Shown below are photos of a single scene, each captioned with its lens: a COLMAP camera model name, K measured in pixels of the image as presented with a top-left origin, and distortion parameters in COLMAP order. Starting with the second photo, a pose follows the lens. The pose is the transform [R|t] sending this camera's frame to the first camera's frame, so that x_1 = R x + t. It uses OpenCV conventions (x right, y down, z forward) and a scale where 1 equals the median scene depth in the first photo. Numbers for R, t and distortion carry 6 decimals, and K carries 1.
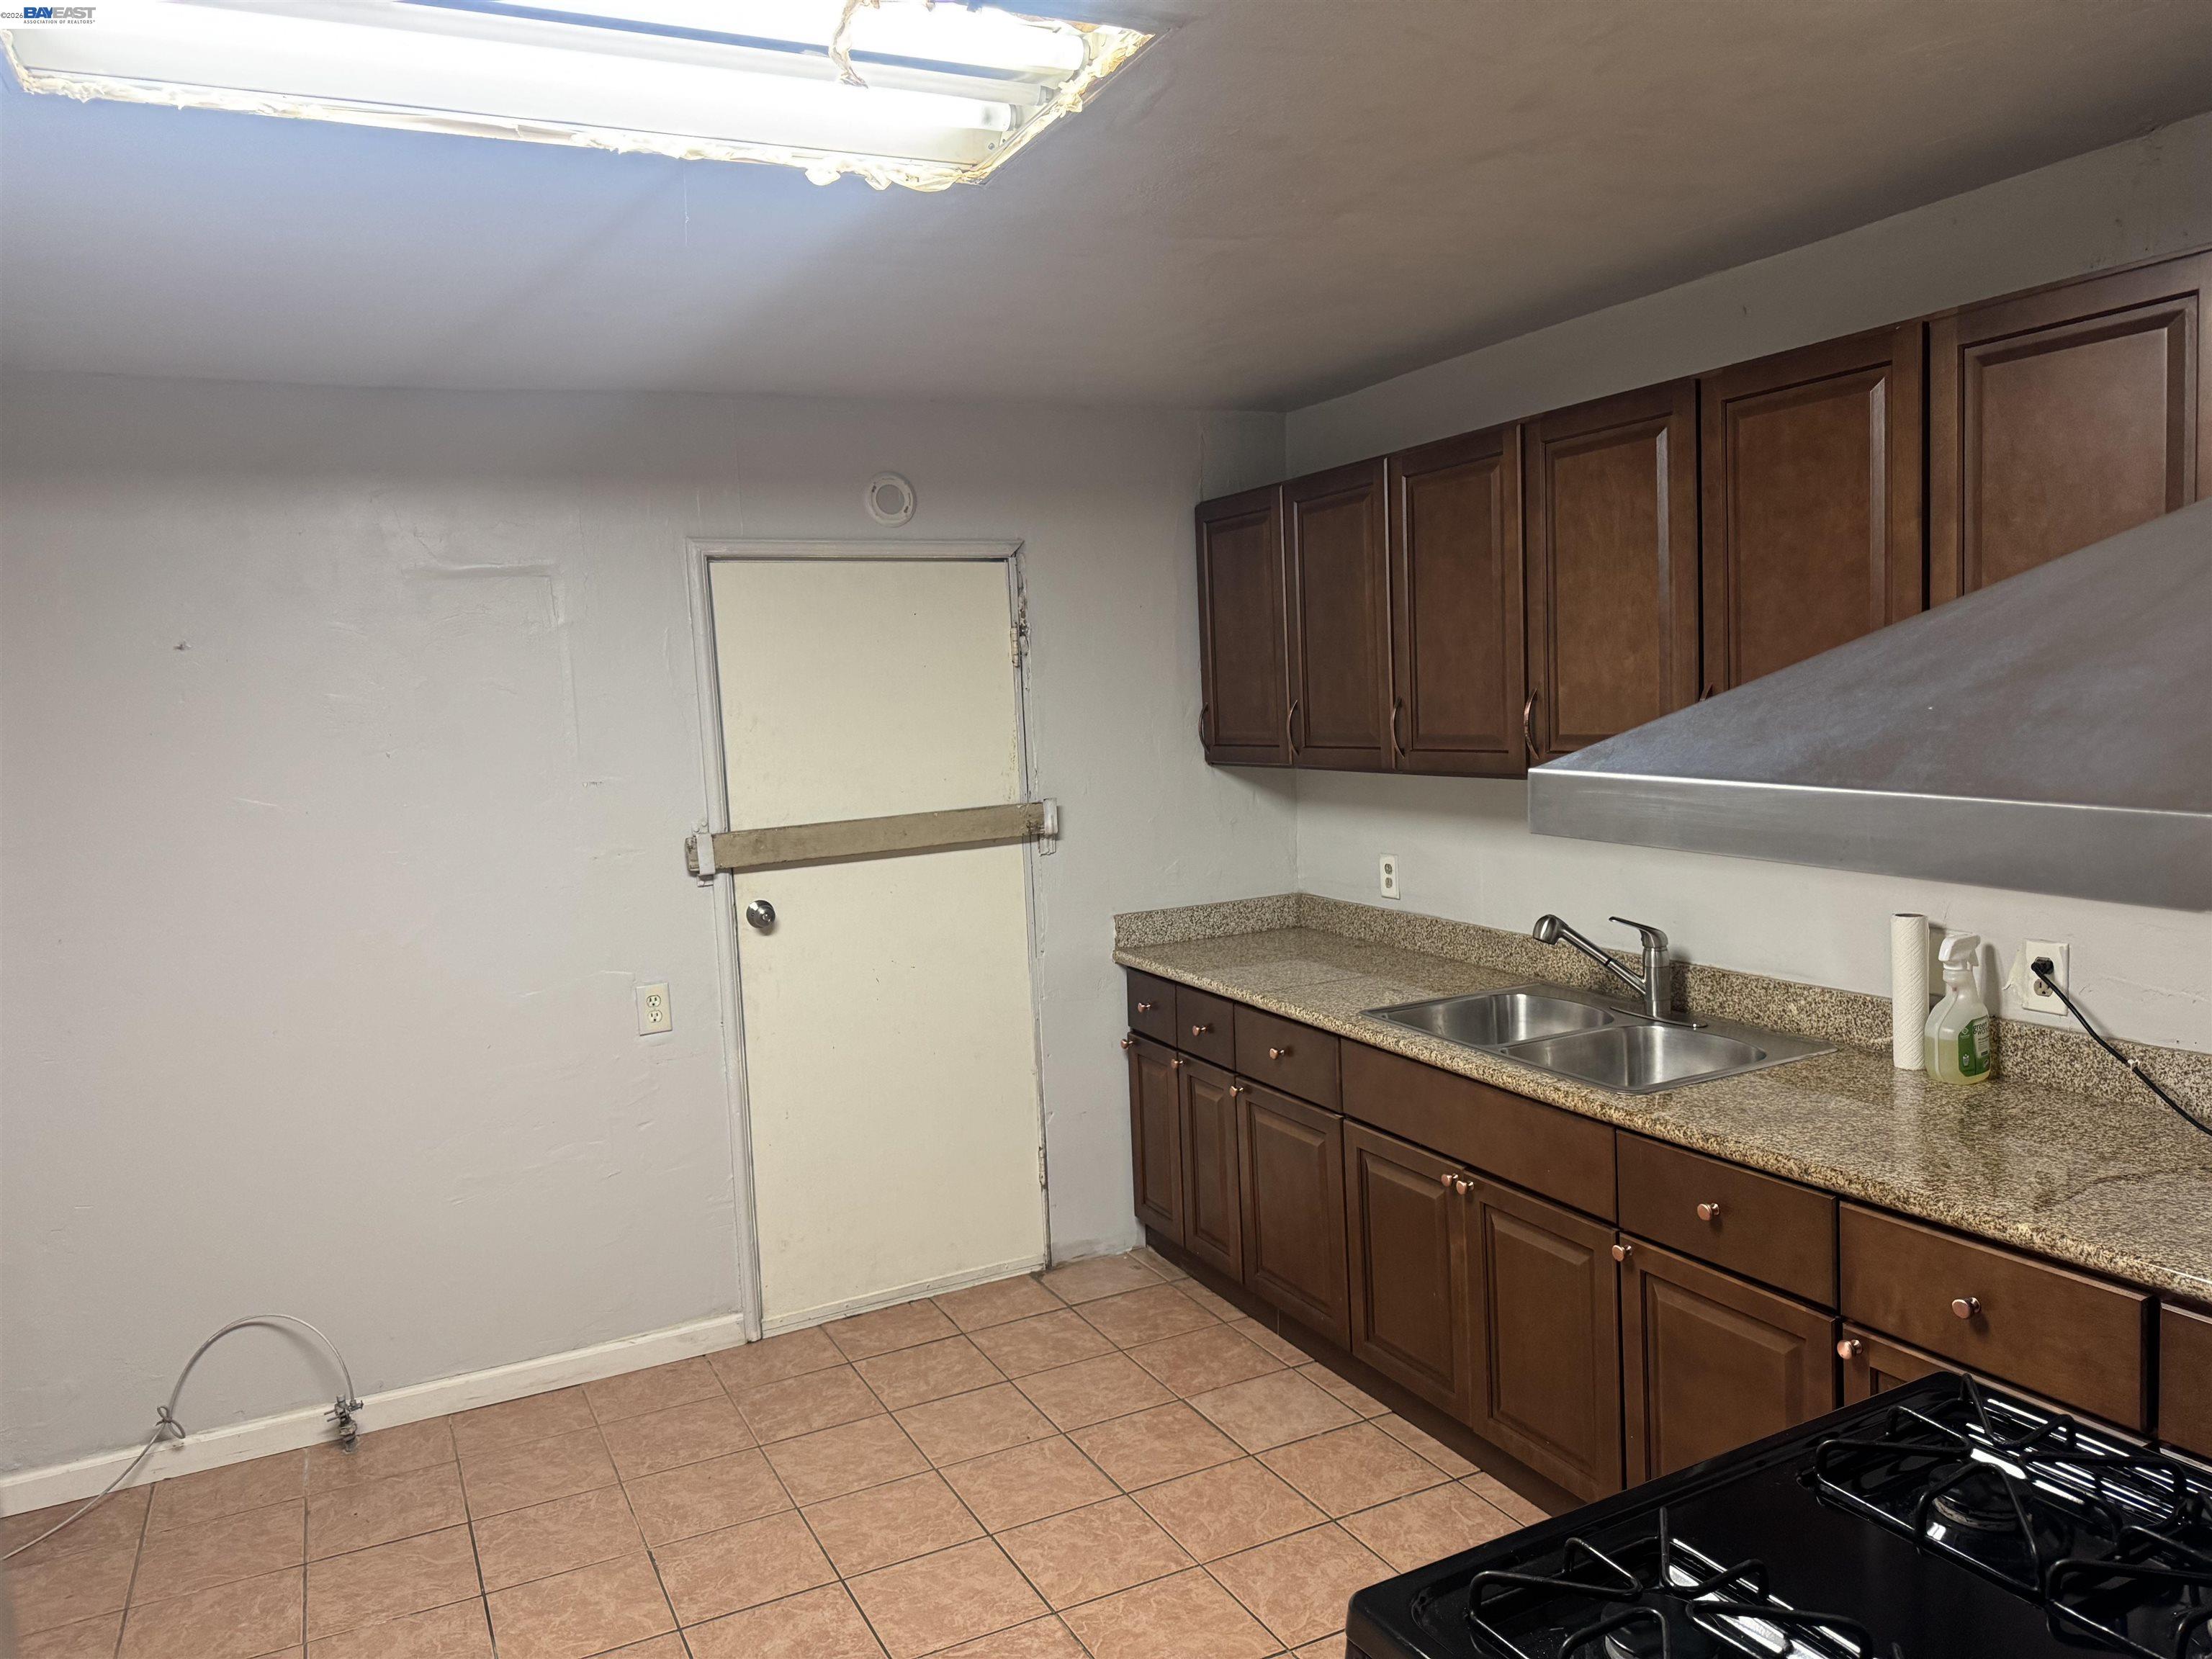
lens RADIAL K [[1578.0, 0, 1106.0], [0, 1578.0, 829.5], [0, 0, 1]] dist [0.000871, -0.001565]
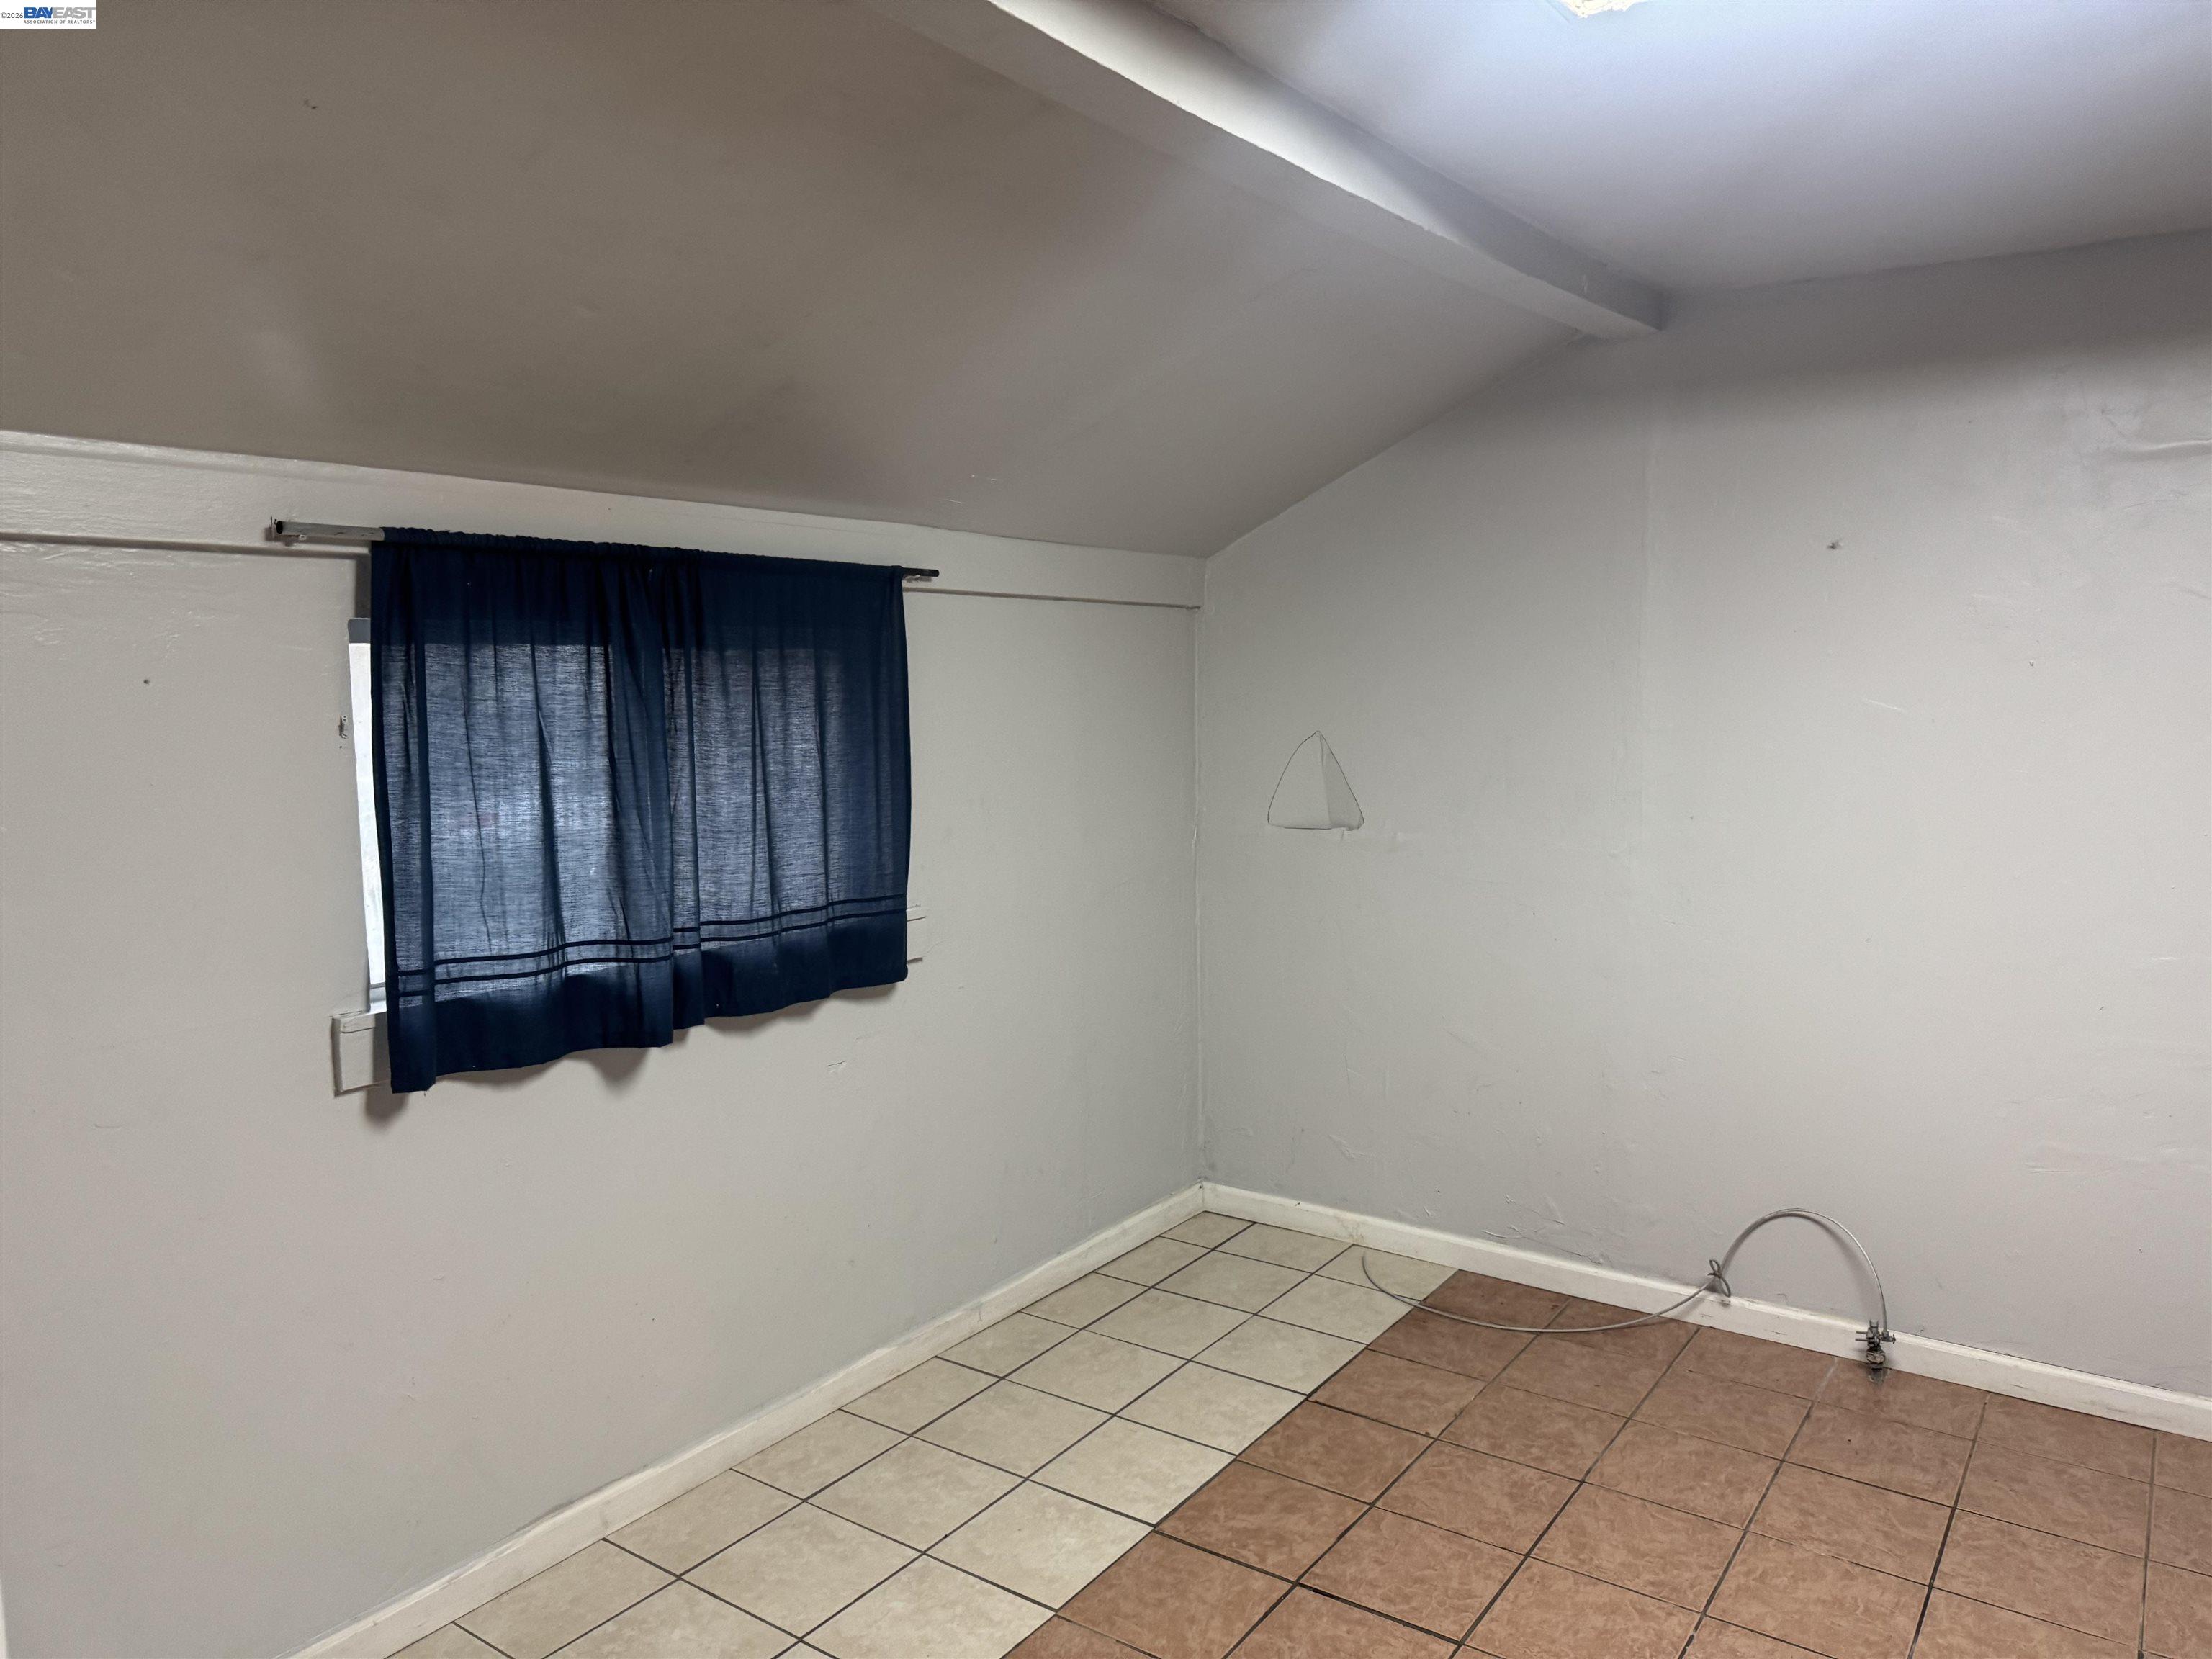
lens RADIAL K [[1578.0, 0, 1106.0], [0, 1578.0, 829.5], [0, 0, 1]] dist [0.000871, -0.001565]
pose [[0.470208, 0.142452, -0.870983, 0.100548], [-0.093585, 0.989372, 0.111292, -0.005029], [0.877580, 0.029181, 0.478542, 0.114954]]
